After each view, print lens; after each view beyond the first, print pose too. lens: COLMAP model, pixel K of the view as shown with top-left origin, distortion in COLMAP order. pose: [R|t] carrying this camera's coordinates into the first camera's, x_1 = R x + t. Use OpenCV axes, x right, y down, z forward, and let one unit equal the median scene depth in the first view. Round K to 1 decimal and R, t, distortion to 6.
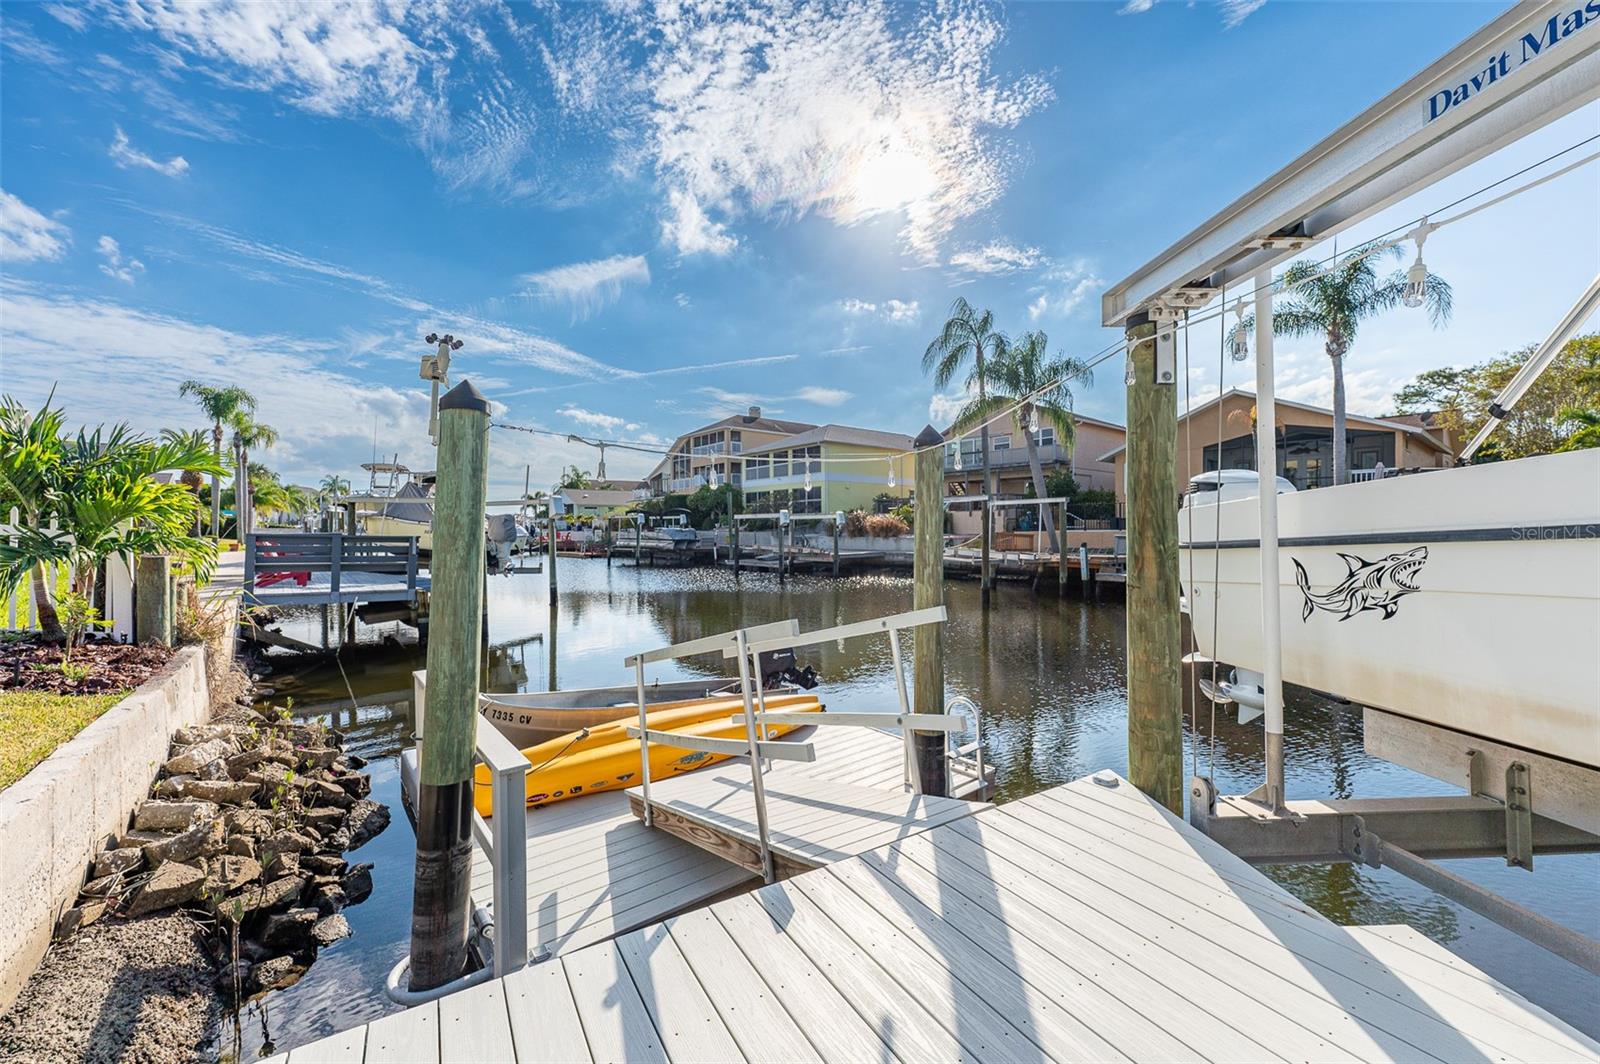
lens RADIAL K [[634.0, 0, 800.0], [0, 634.0, 532.0], [0, 0, 1]] dist [-0.001101, 0.000565]
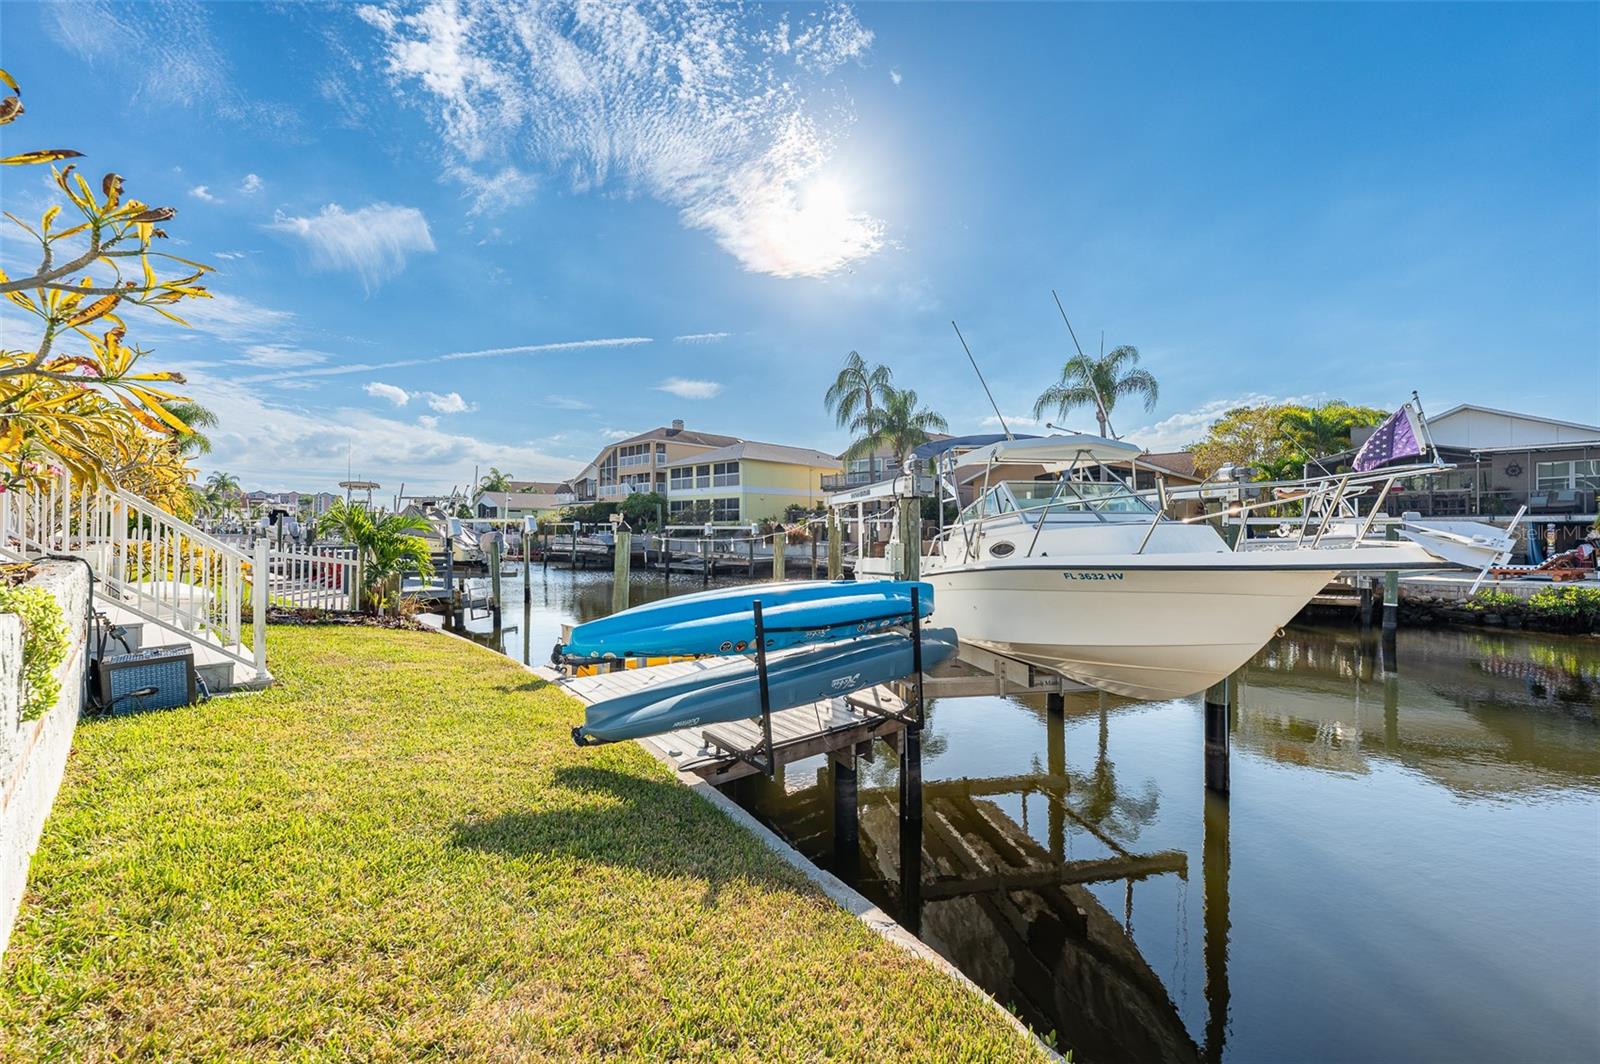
lens RADIAL K [[634.0, 0, 800.0], [0, 634.0, 532.0], [0, 0, 1]] dist [-0.001101, 0.000565]
pose [[0.991724, 0.005314, 0.128282, -0.004619], [-0.005467, 0.999985, 0.000838, -0.013318], [-0.128275, -0.001532, 0.991737, -0.152382]]
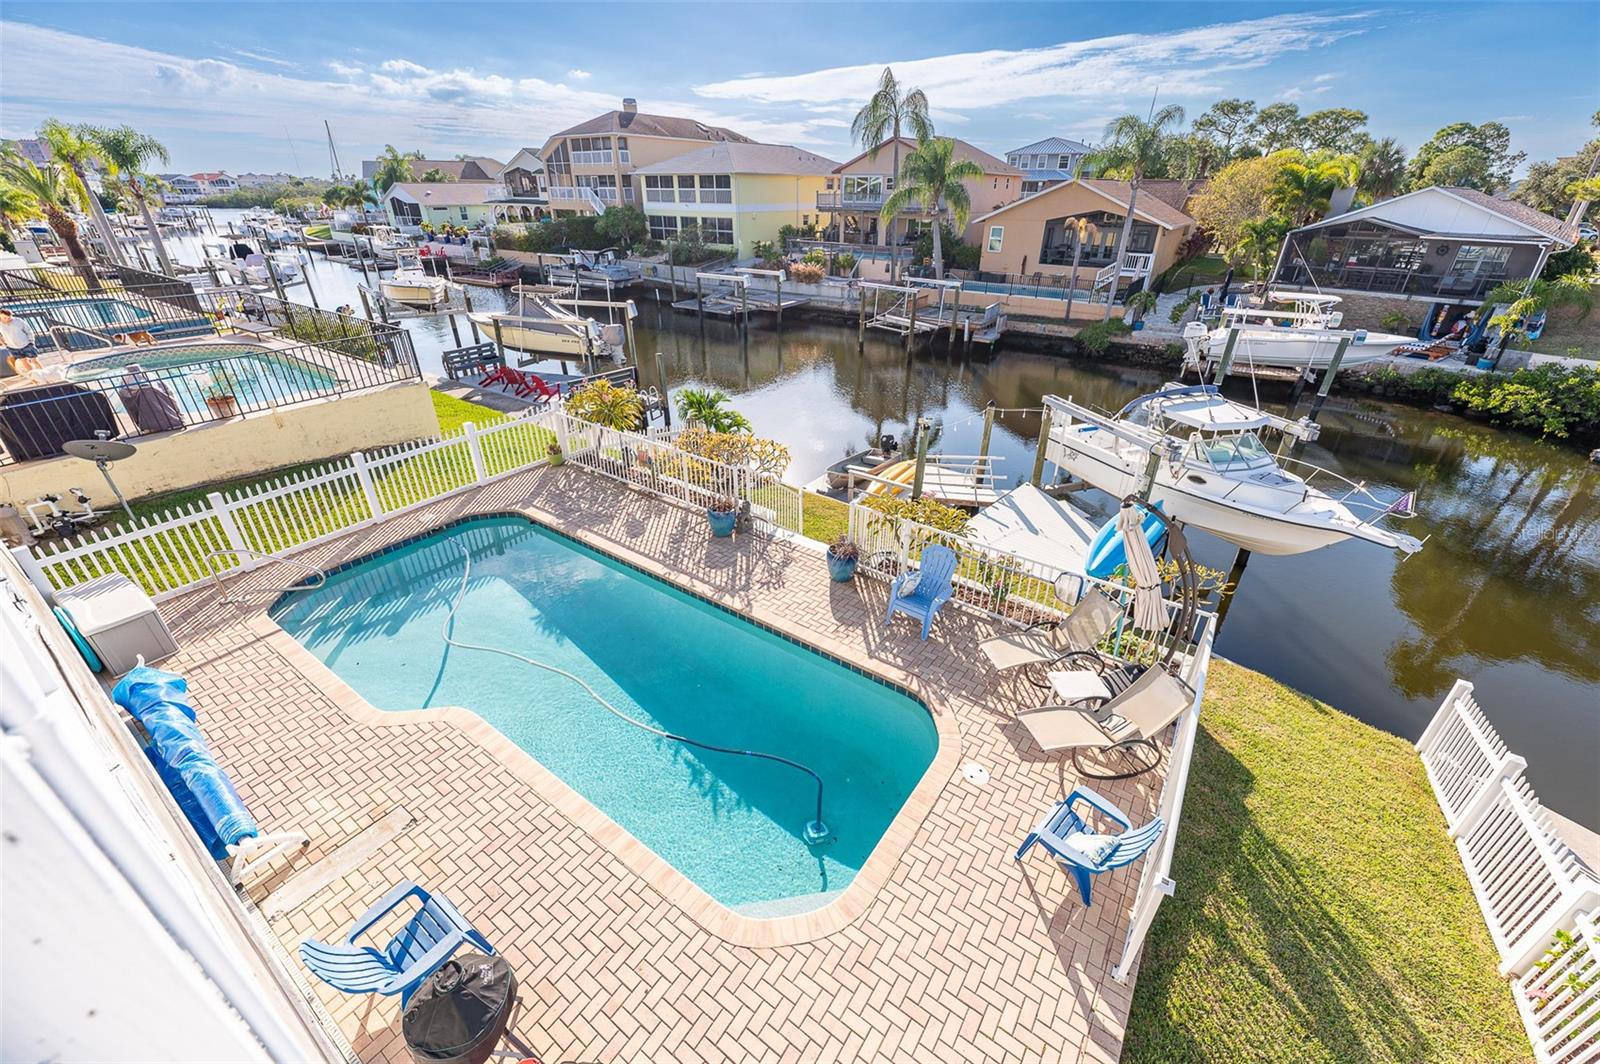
lens RADIAL K [[634.0, 0, 800.0], [0, 634.0, 532.0], [0, 0, 1]] dist [-0.001101, 0.000565]
pose [[0.965846, -0.116345, 0.231529, -0.184640], [-0.007506, 0.880593, 0.473813, -0.124315], [-0.259009, -0.459368, 0.849644, -0.225074]]
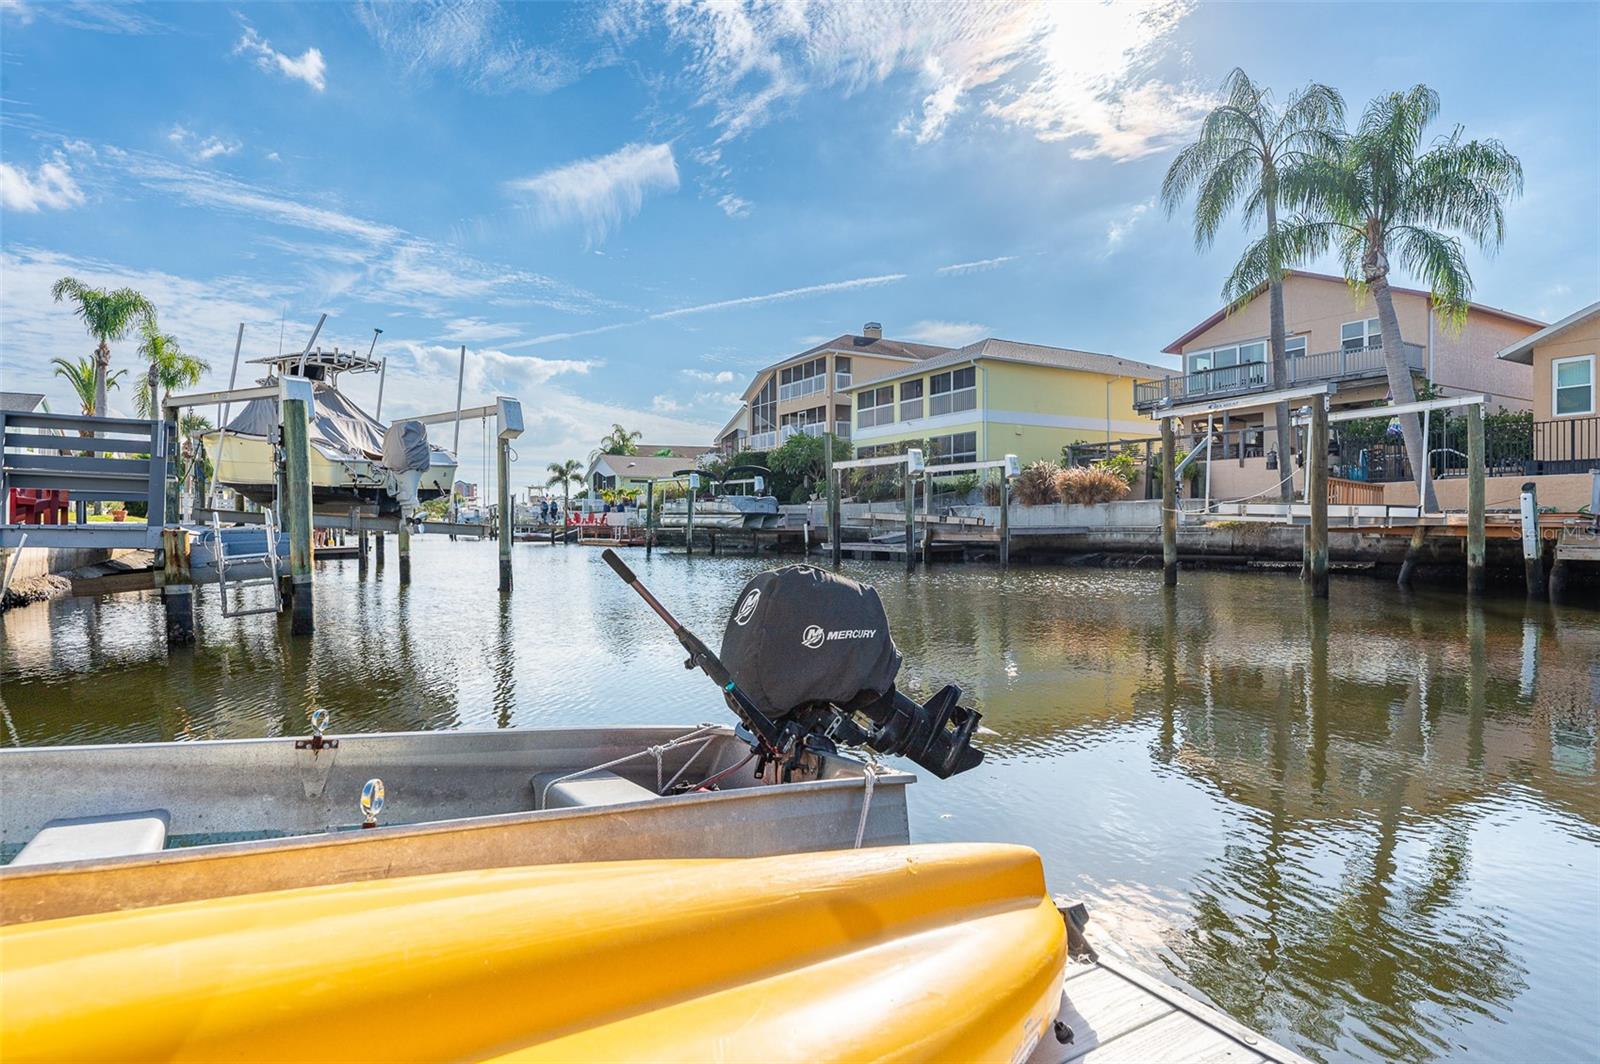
lens RADIAL K [[890.5, 0, 788.3], [0, 890.5, 529.4], [0, 0, 1]] dist [-0.000952, -0.000264]
pose [[0.985107, 0.002158, -0.171929, 0.002172], [-0.002069, 0.999998, 0.000695, 0.026534], [0.171930, -0.000329, 0.985109, 0.114051]]
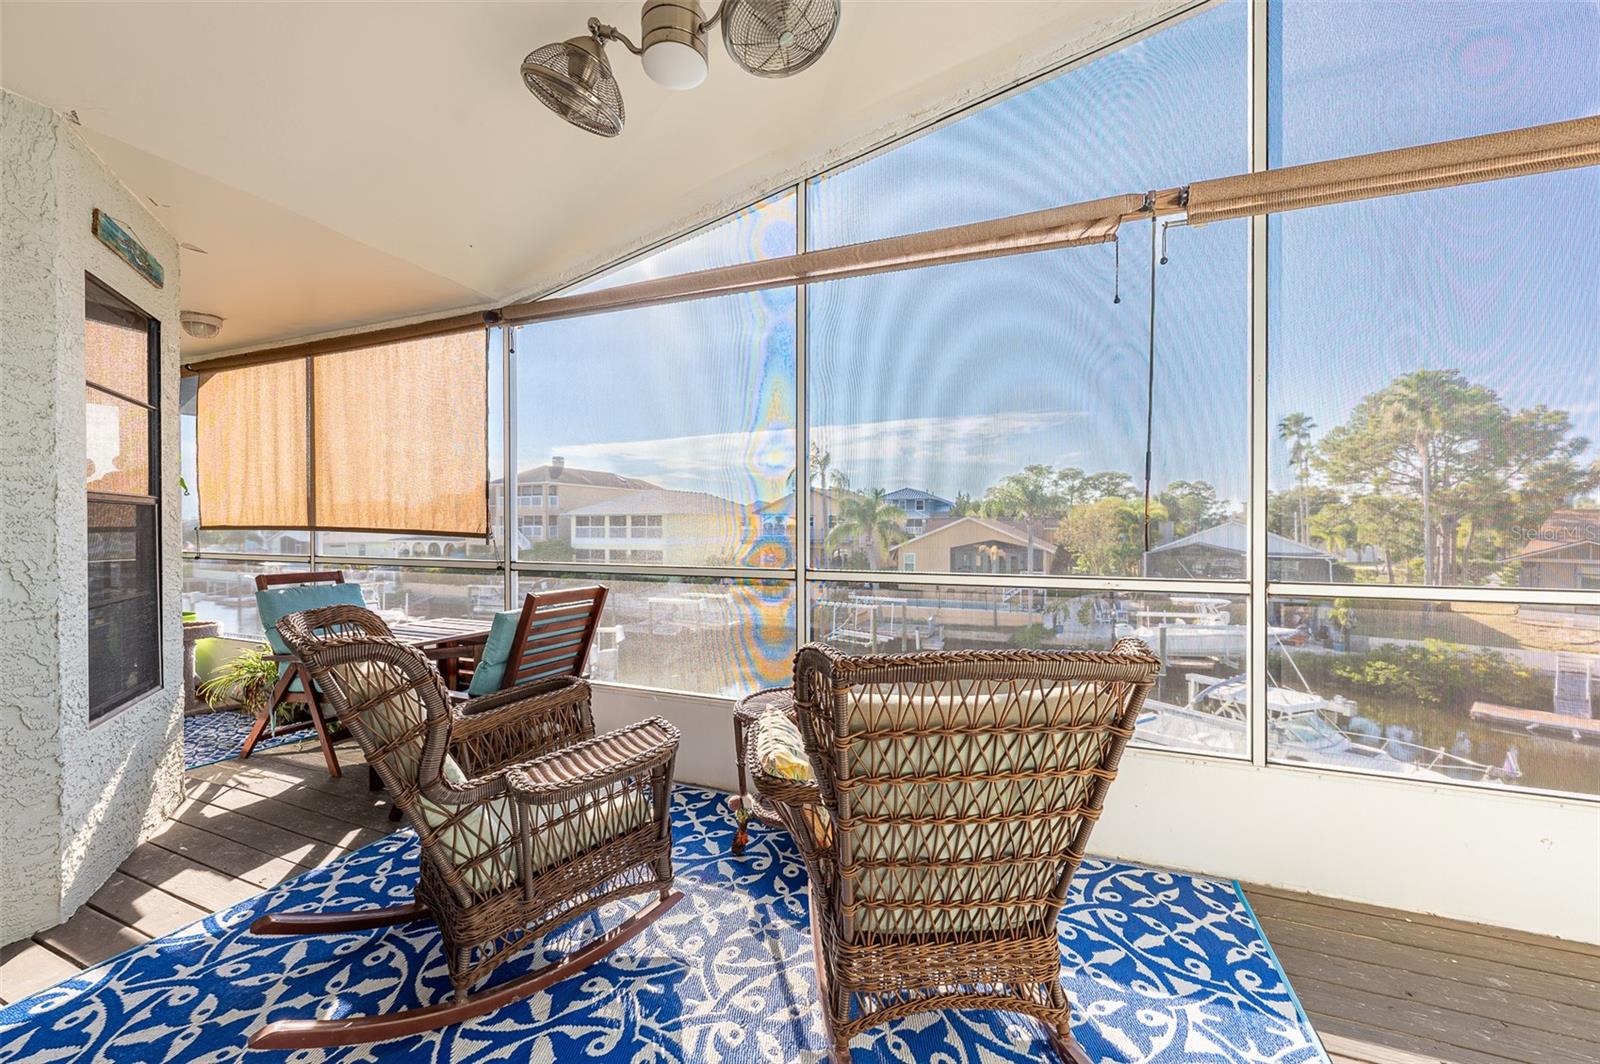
lens RADIAL K [[634.0, 0, 800.0], [0, 634.0, 532.0], [0, 0, 1]] dist [-0.001101, 0.000565]
pose [[0.890660, -0.002965, 0.454660, -0.299213], [-0.000166, 0.999977, 0.006845, -0.124256], [-0.454670, -0.006172, 0.890639, -0.182226]]
